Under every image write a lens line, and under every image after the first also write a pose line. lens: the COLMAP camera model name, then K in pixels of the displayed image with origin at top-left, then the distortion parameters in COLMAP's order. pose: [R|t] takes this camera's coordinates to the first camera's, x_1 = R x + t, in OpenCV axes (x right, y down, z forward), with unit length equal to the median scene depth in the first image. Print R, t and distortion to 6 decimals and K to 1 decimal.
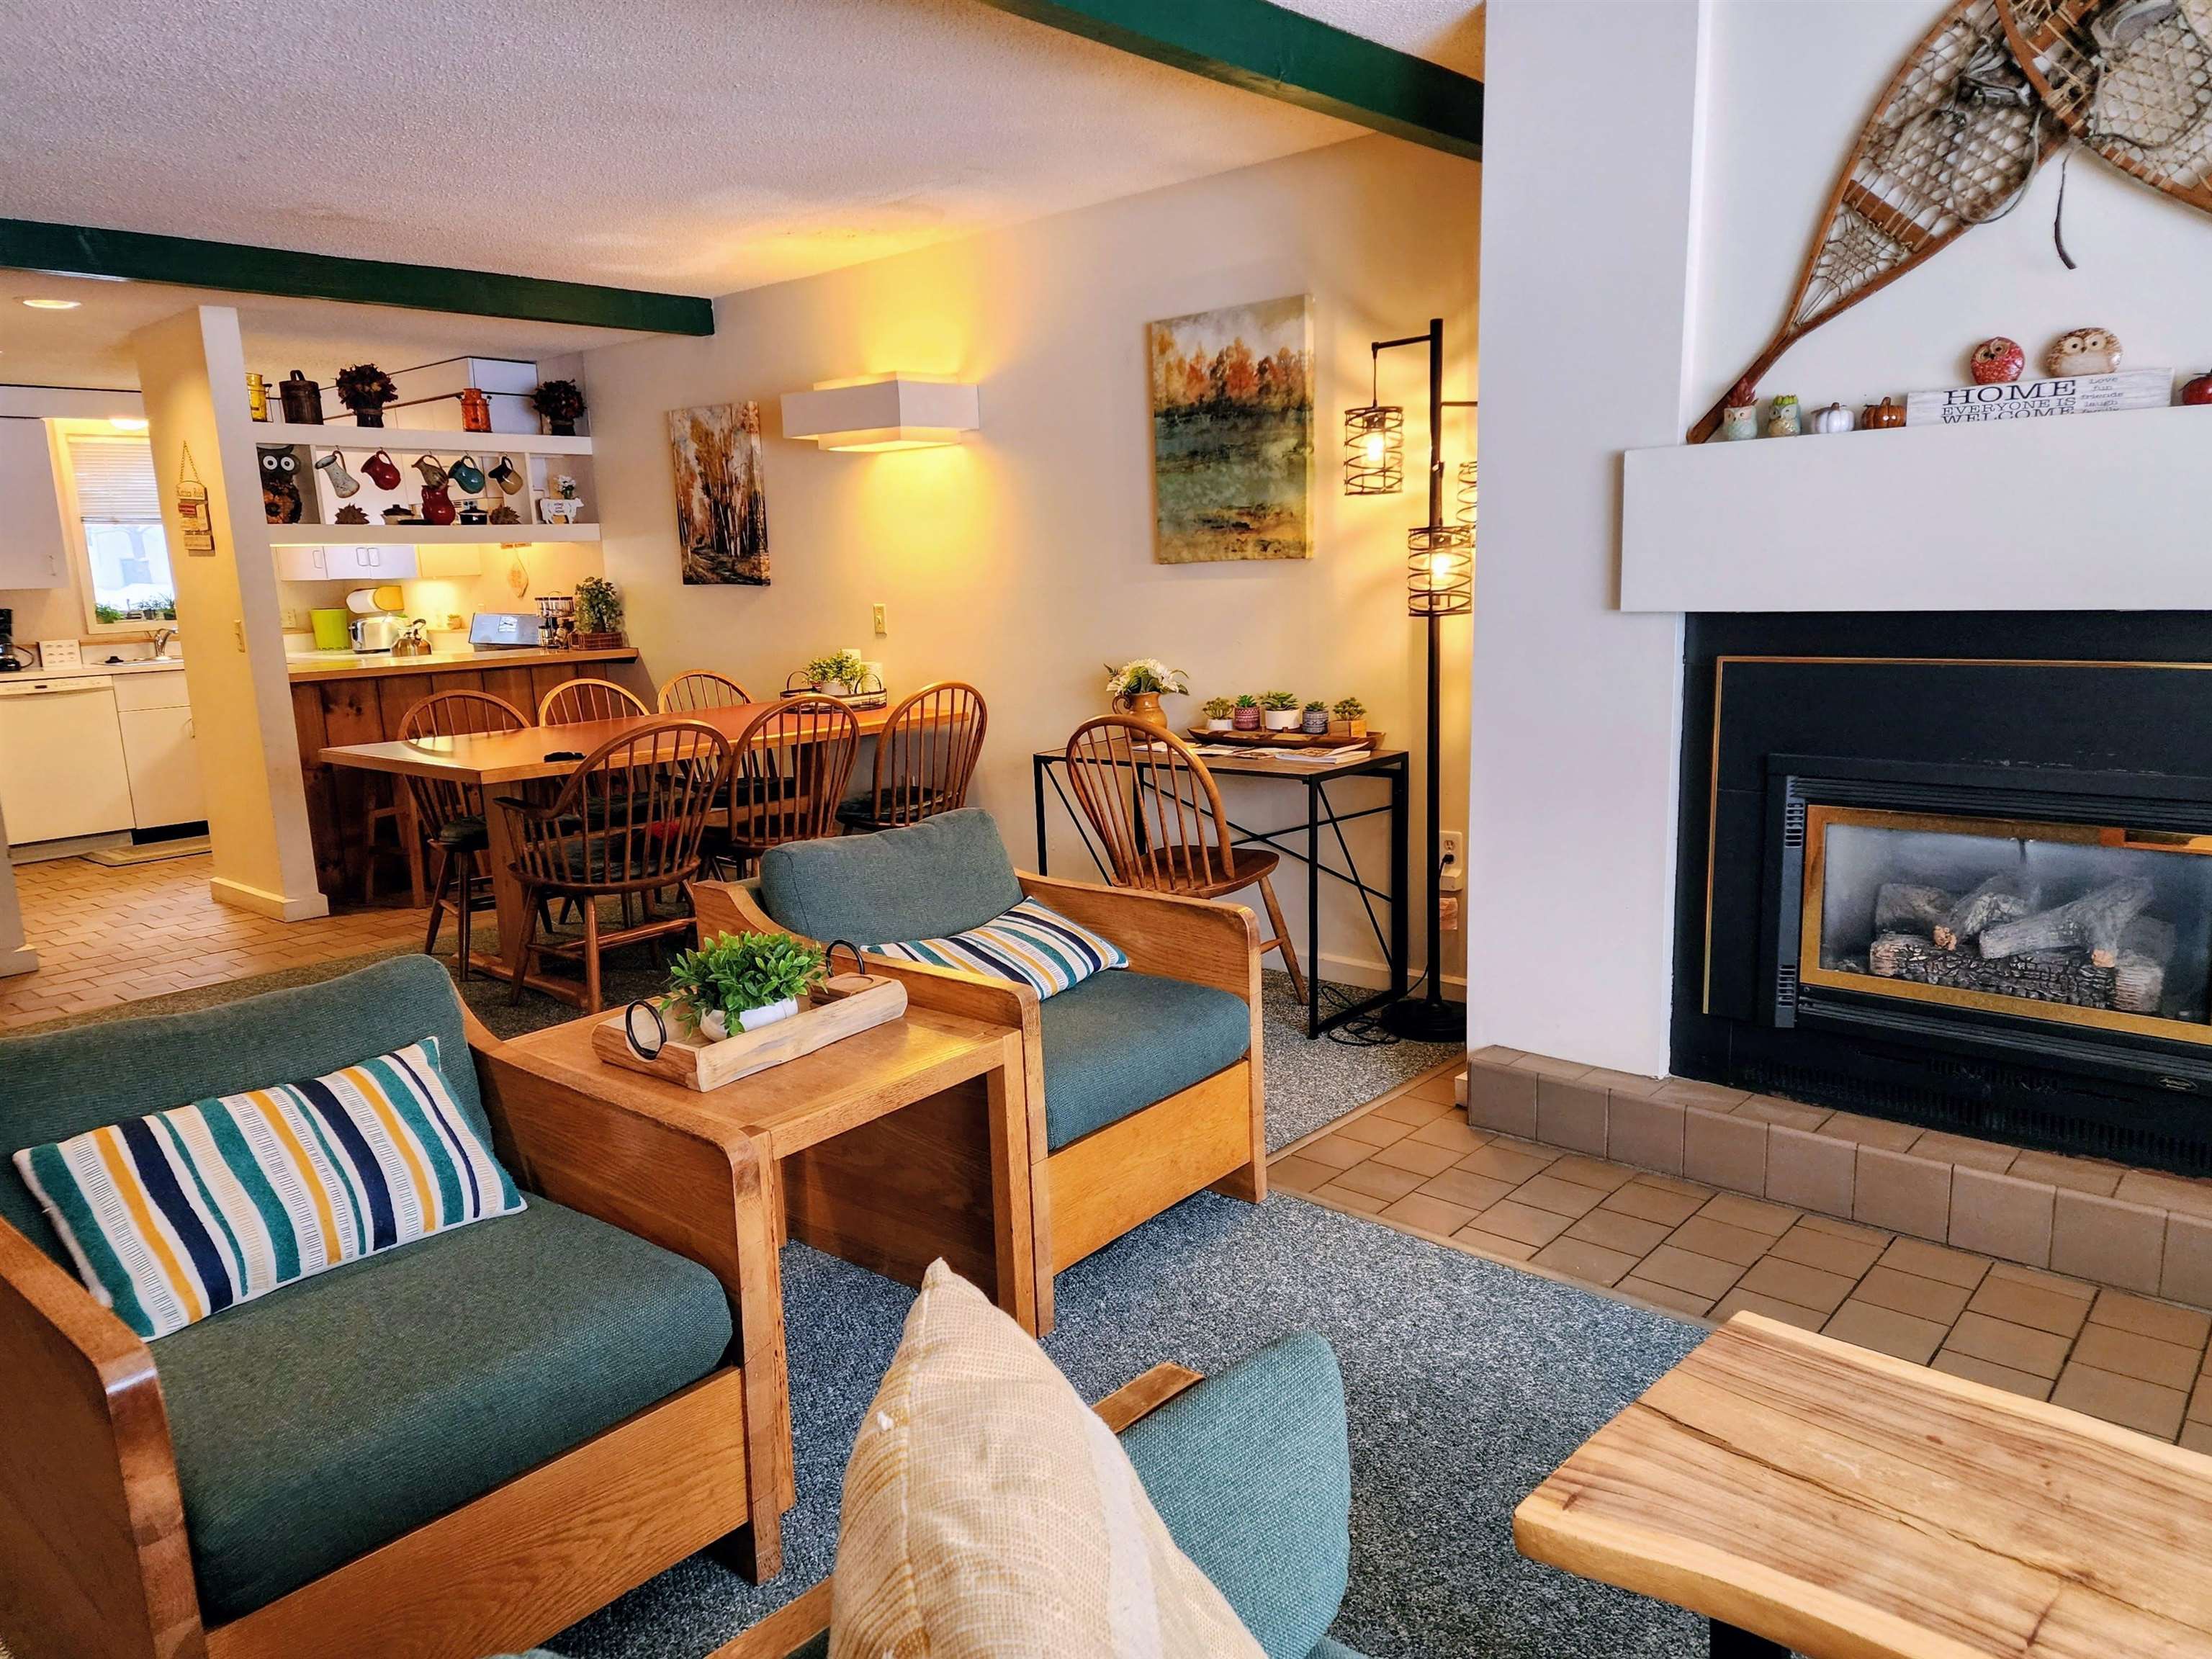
lens RADIAL K [[1504.2, 0, 1100.6], [0, 1504.2, 846.2], [0, 0, 1]] dist [0.077967, -0.067049]
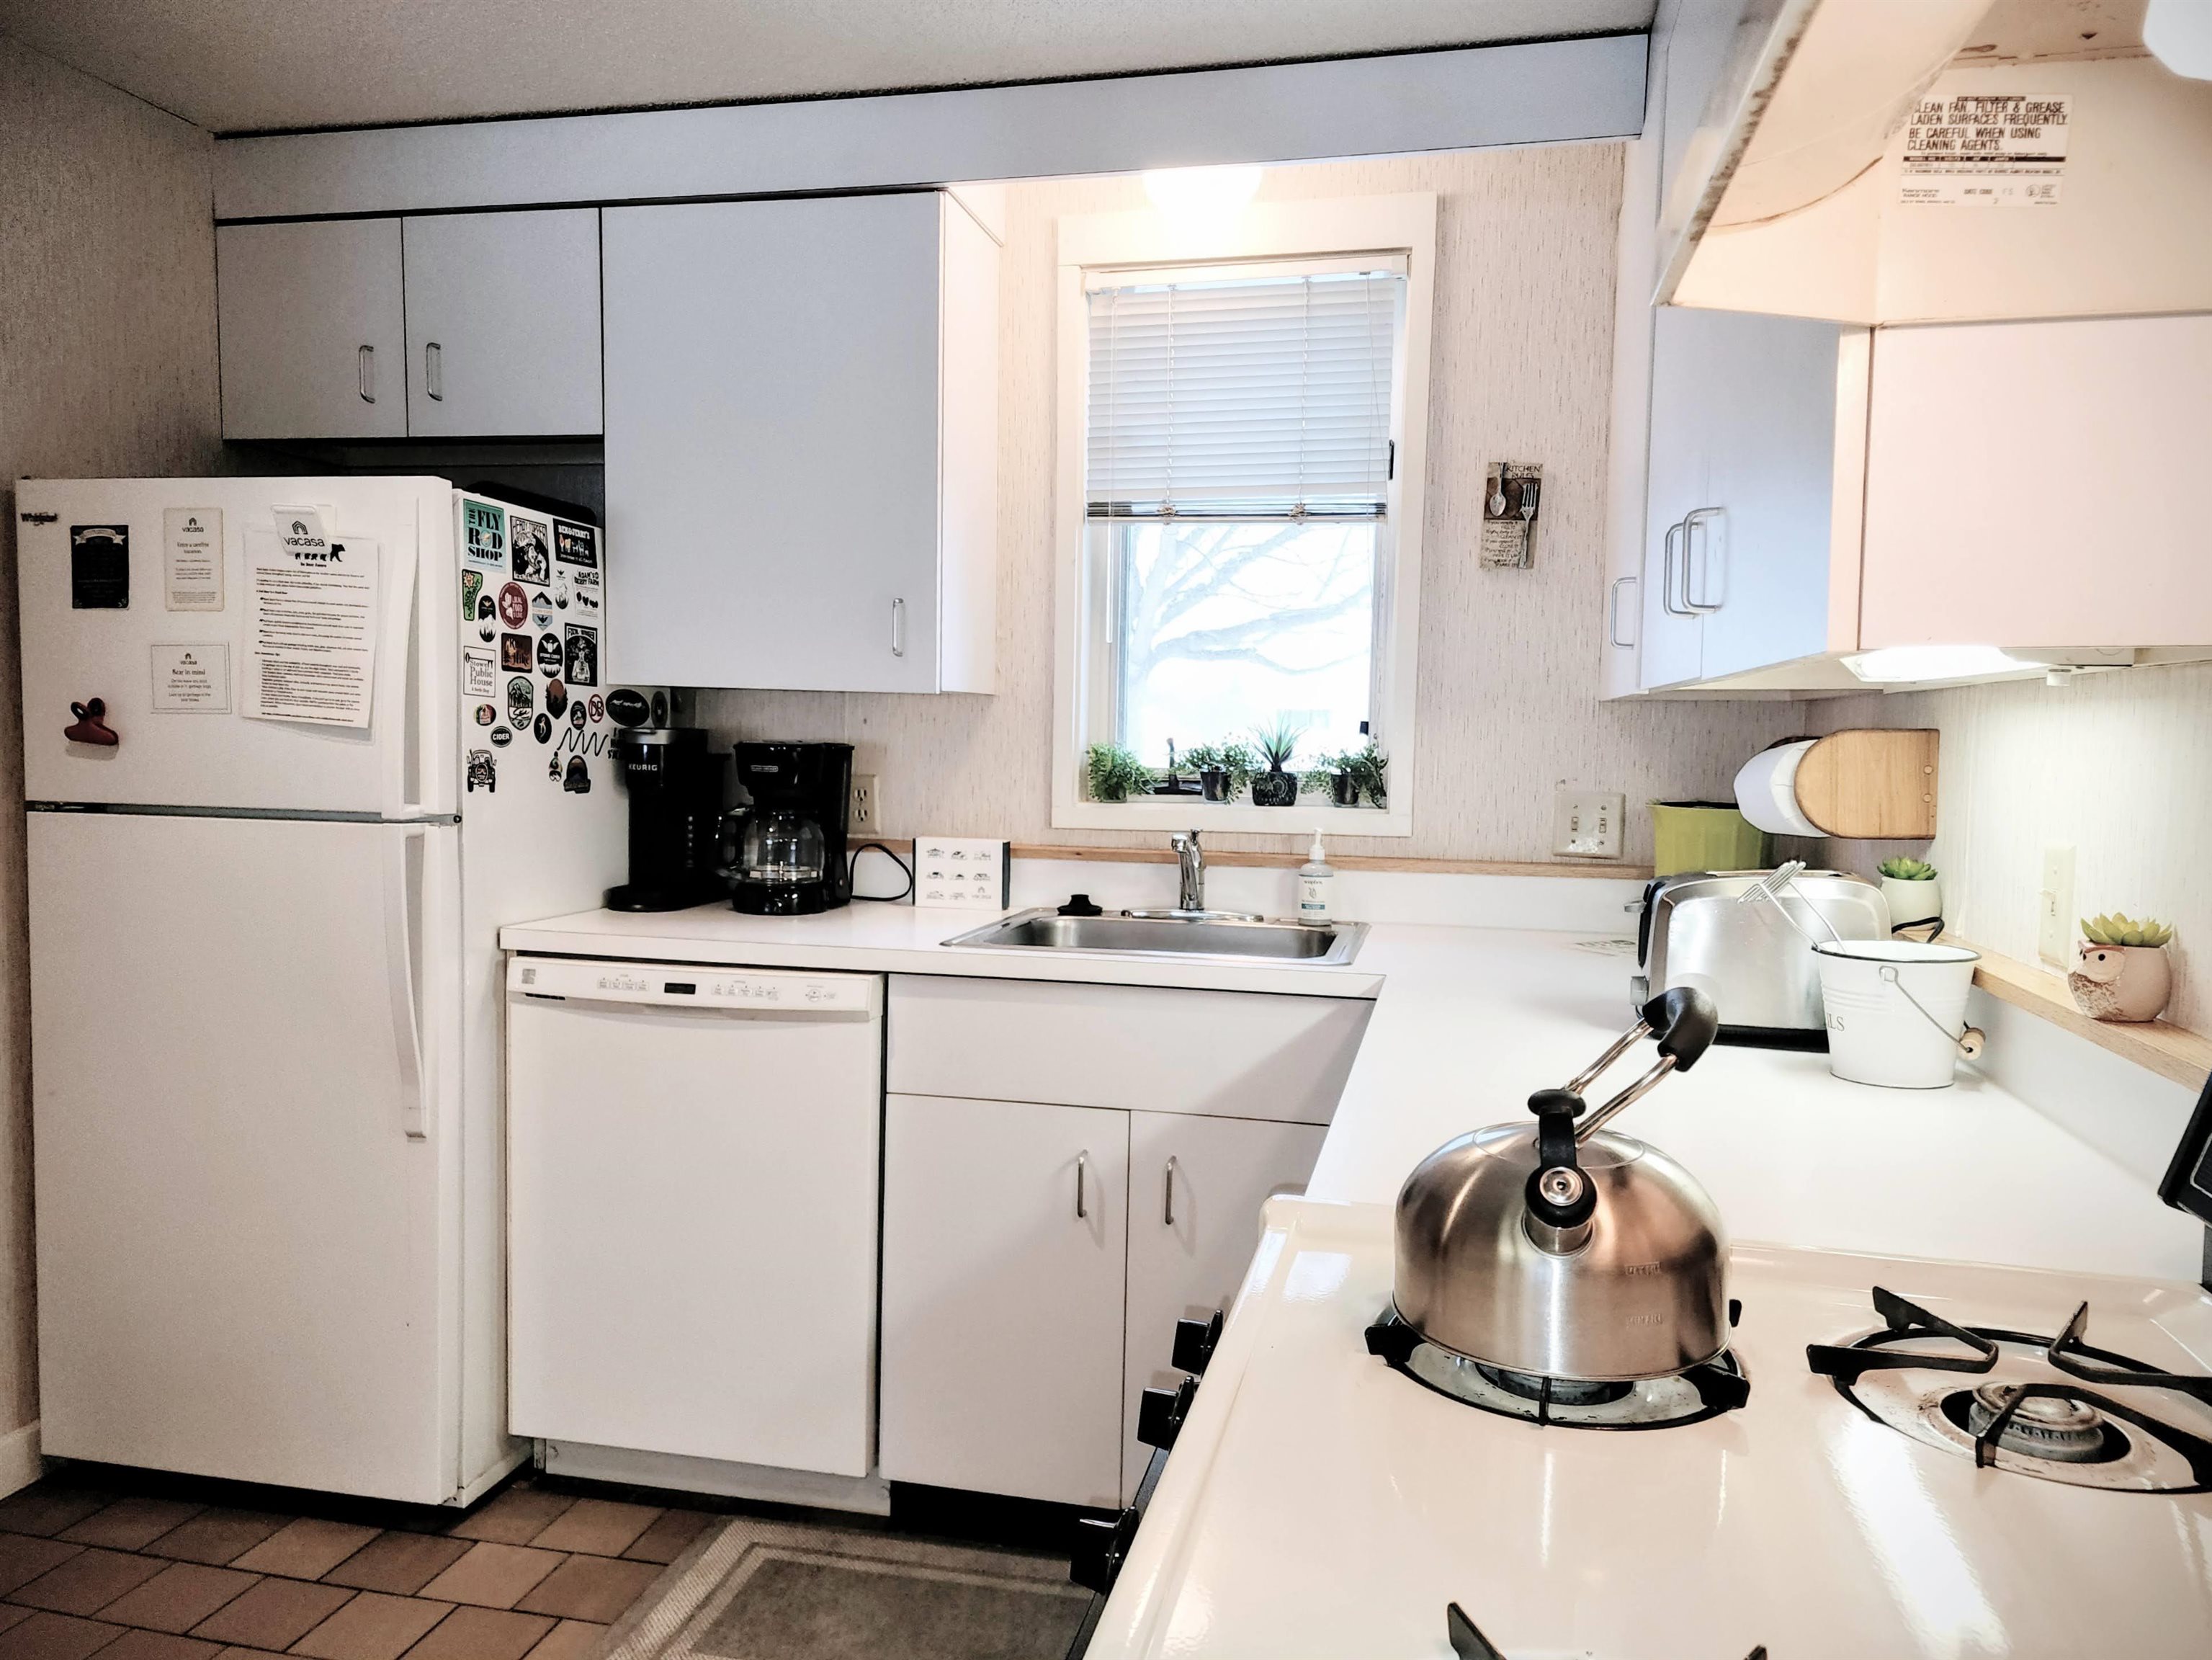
lens RADIAL K [[1504.4, 0, 1100.6], [0, 1504.4, 846.7], [0, 0, 1]] dist [0.077967, -0.067049]
pose [[0.479540, 0.109286, -0.870688, -0.604897], [-0.195257, 0.980629, 0.015546, -0.250442], [0.855521, 0.162553, 0.491590, 1.479889]]
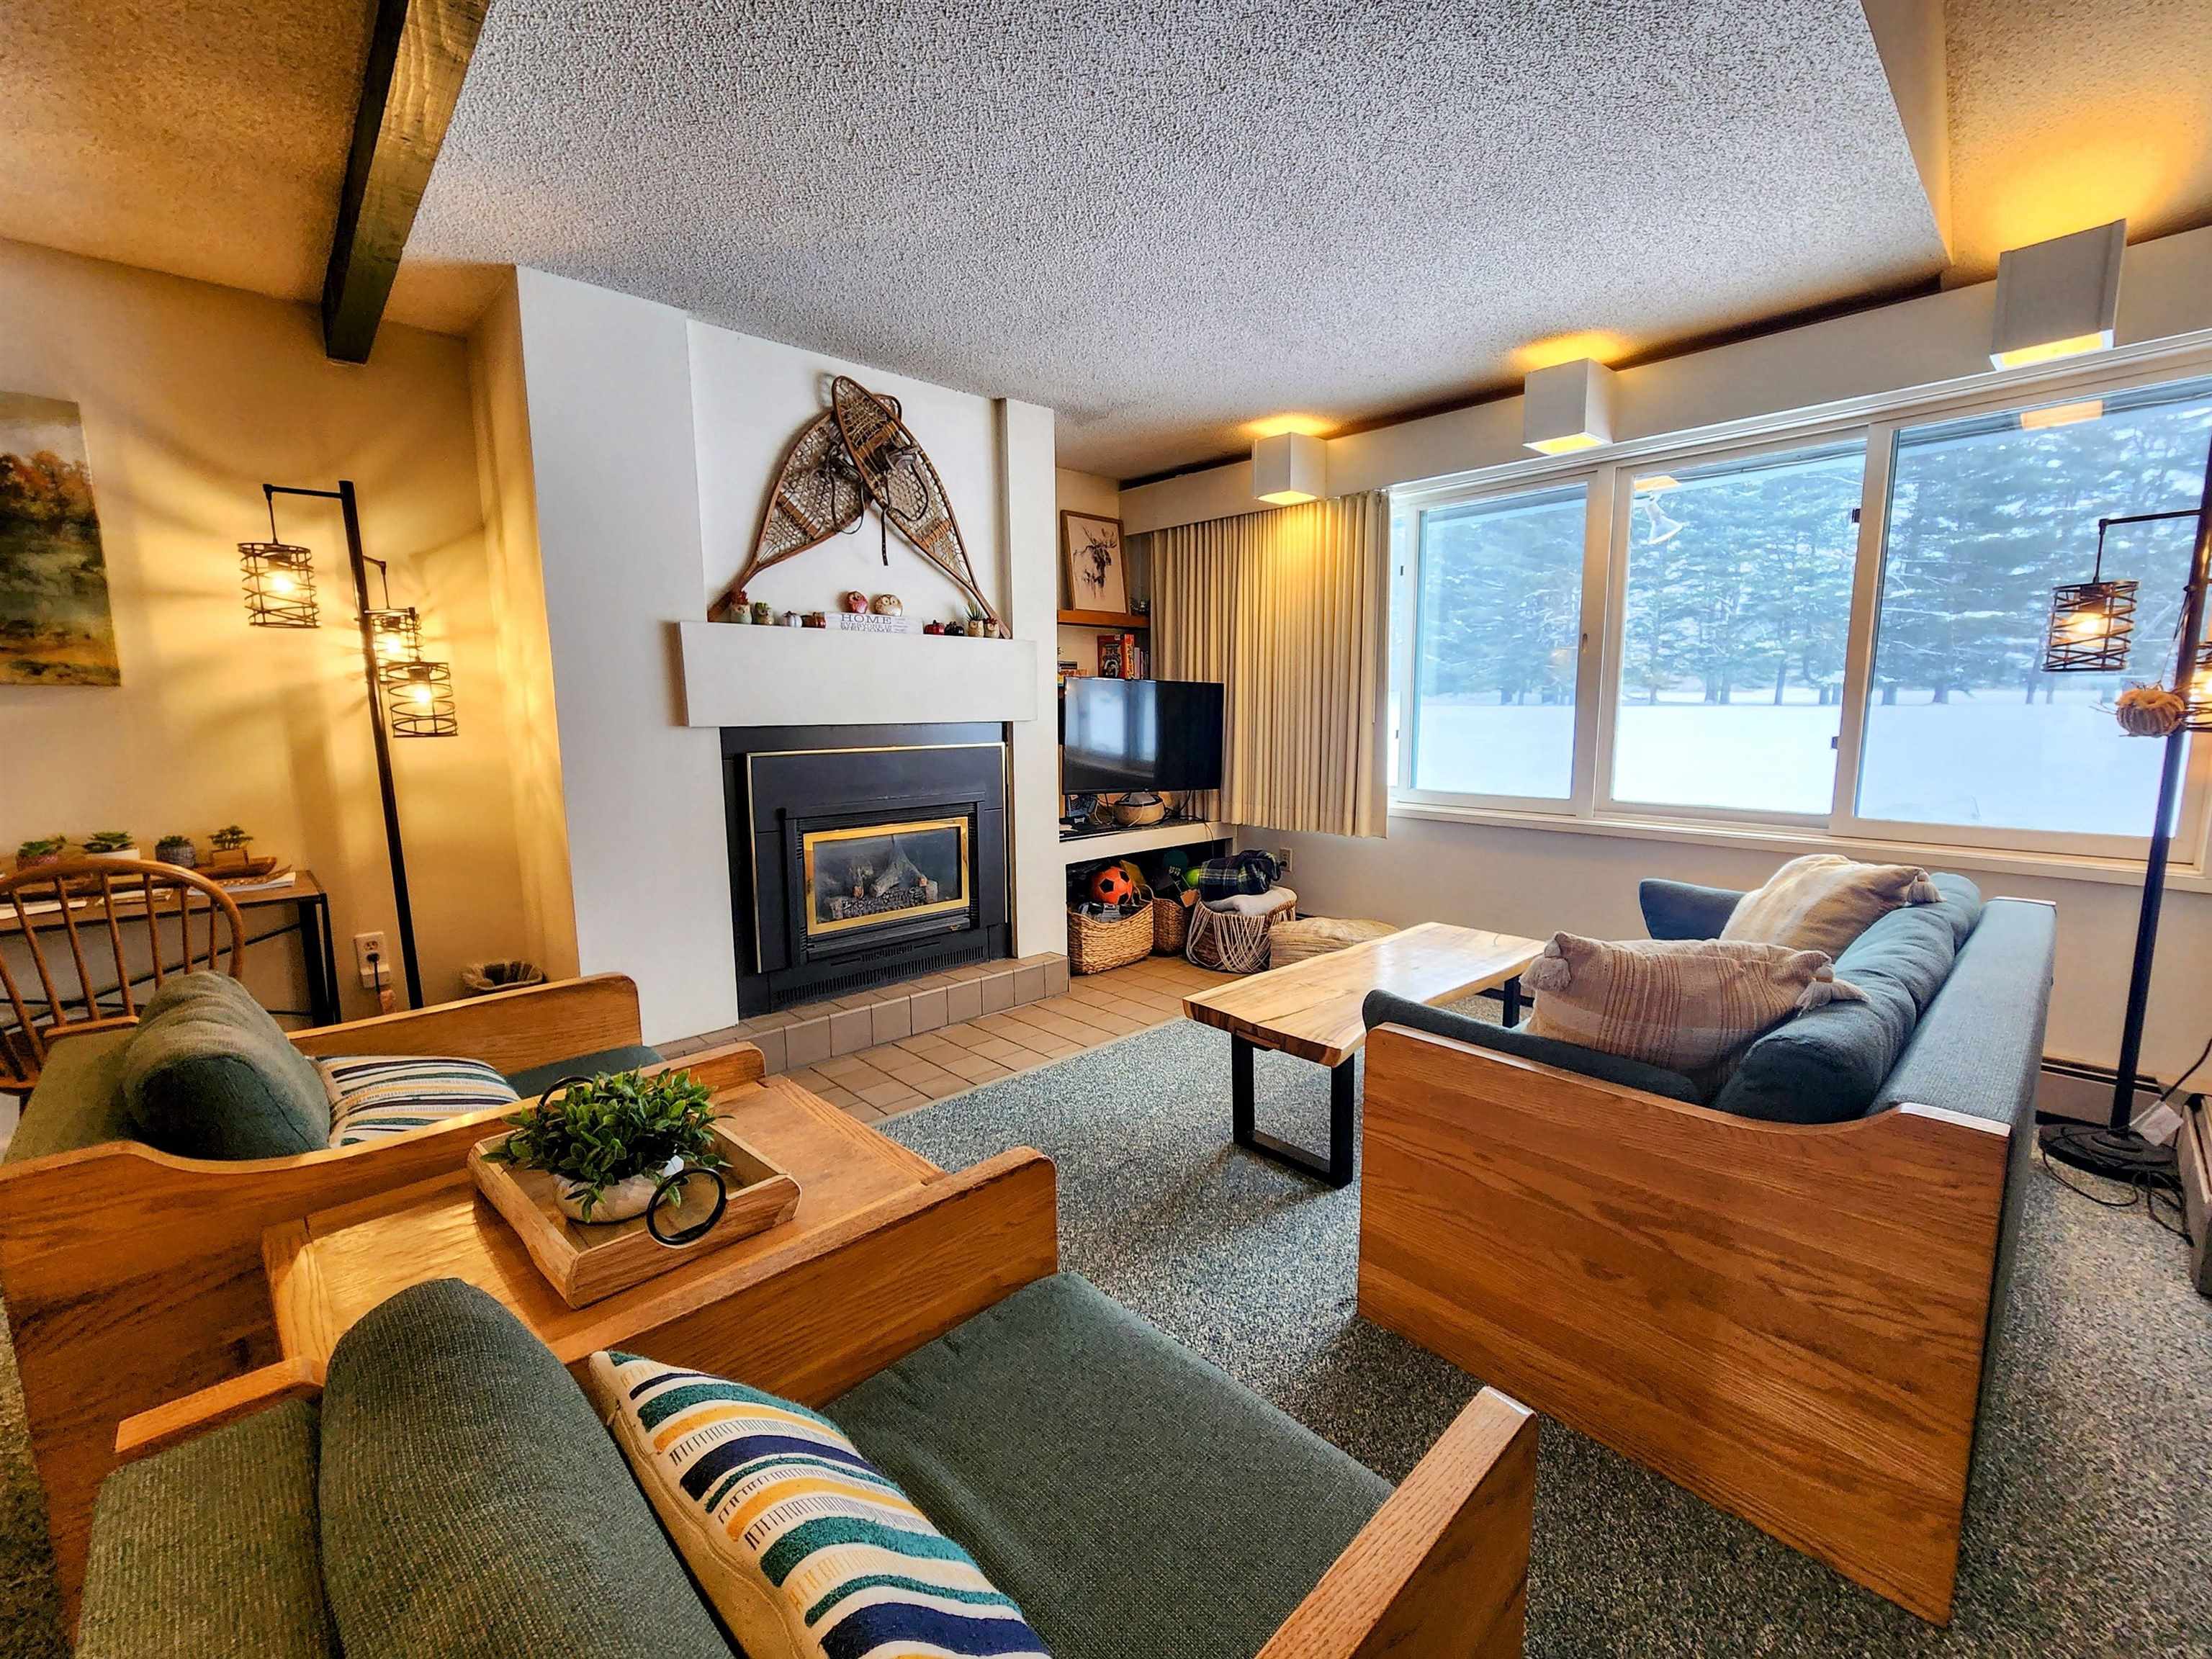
lens RADIAL K [[916.5, 0, 1114.3], [0, 916.5, 835.5], [0, 0, 1]] dist [-0.001372, 0.000301]
pose [[0.084467, -0.109040, 0.990442, -0.367371], [0.187957, 0.977894, 0.091629, -0.036471], [-0.978538, 0.178421, 0.103095, 0.351653]]
